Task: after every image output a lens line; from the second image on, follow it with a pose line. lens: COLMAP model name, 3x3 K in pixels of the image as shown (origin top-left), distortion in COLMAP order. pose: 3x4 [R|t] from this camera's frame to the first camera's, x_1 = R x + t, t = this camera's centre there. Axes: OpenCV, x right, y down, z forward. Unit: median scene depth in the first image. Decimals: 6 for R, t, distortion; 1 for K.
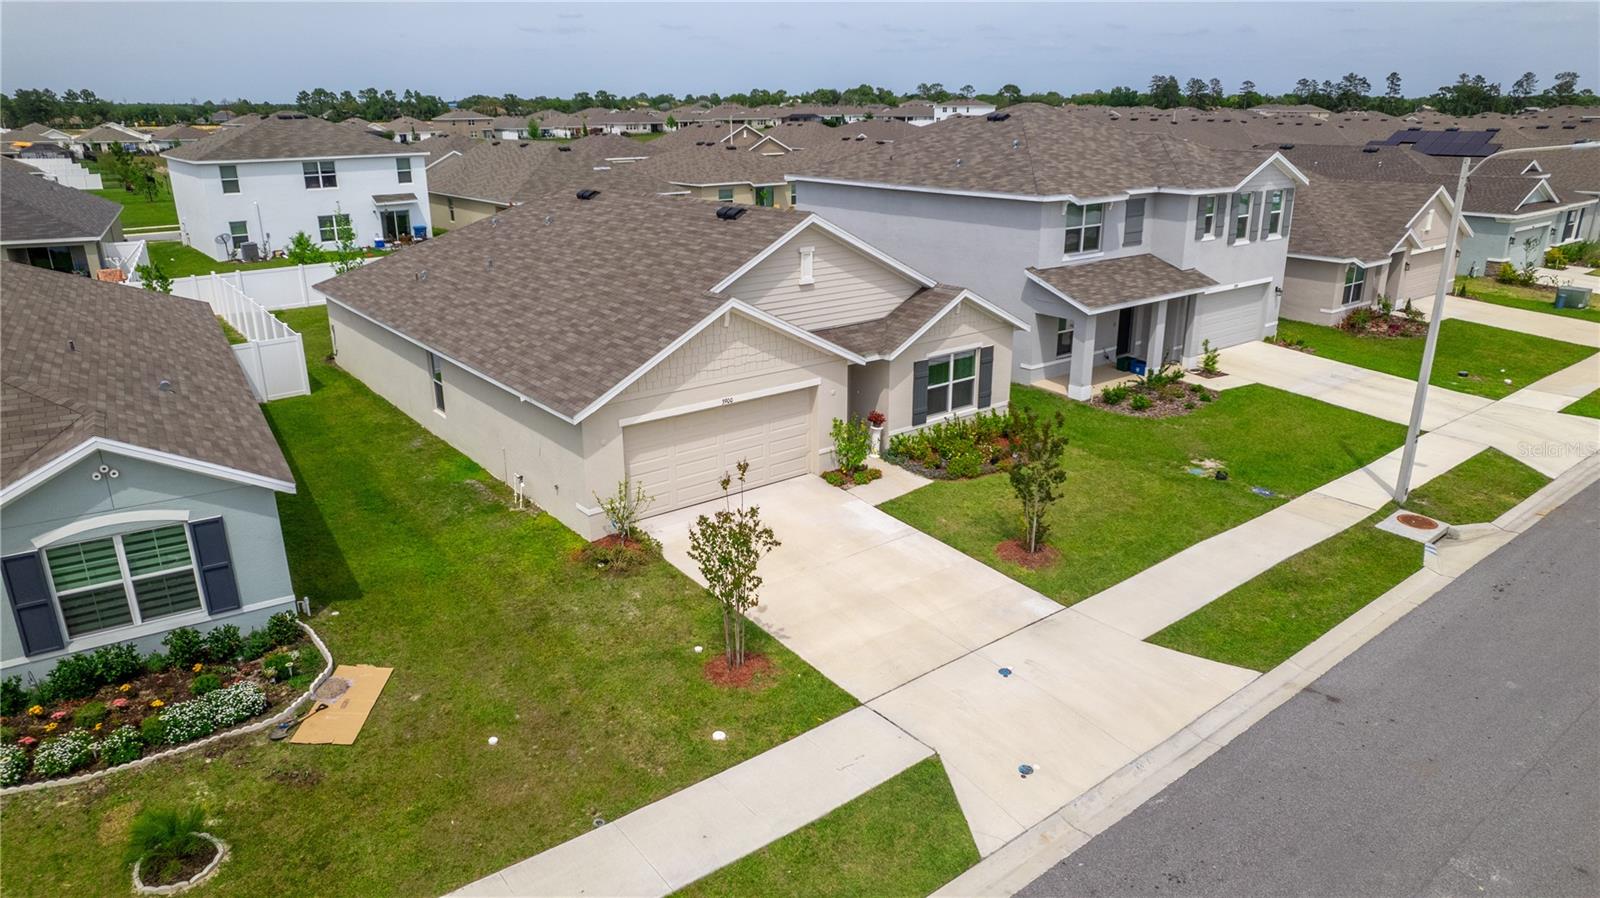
lens RADIAL K [[1024.7, 0, 806.8], [0, 1024.7, 448.9], [0, 0, 1]] dist [-0.068322, 0.059408]
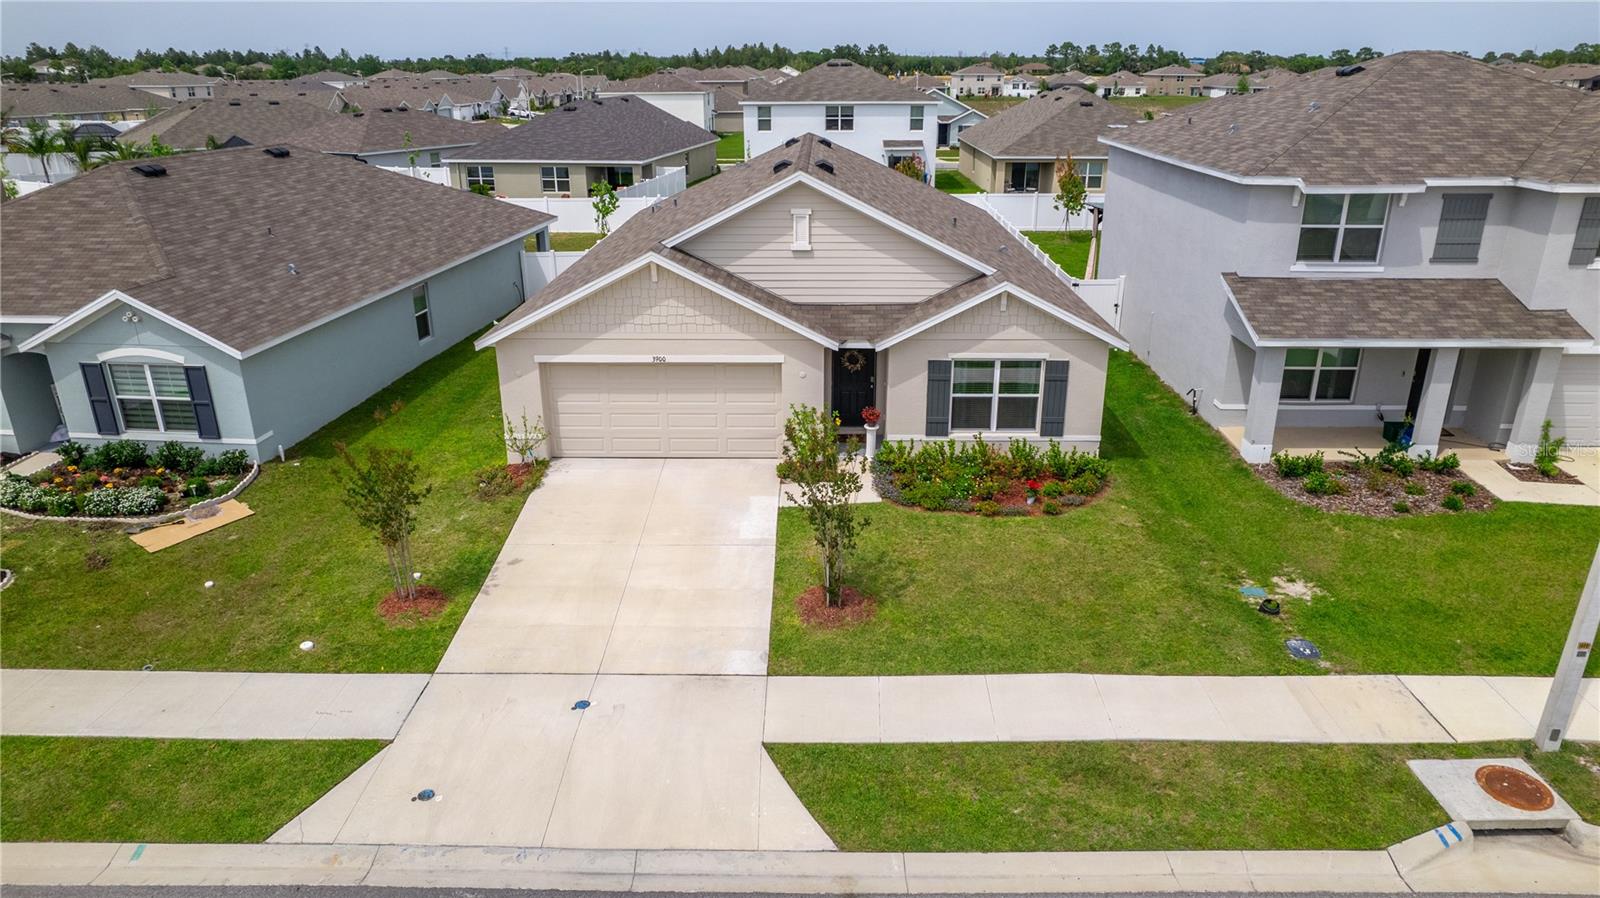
lens RADIAL K [[1024.7, 0, 808.0], [0, 1024.7, 448.9], [0, 0, 1]] dist [-0.068322, 0.059408]
pose [[0.771710, 0.226736, -0.594185, 0.575372], [-0.203303, 0.973216, 0.107326, -0.089220], [0.602604, 0.037975, 0.797136, 0.296876]]
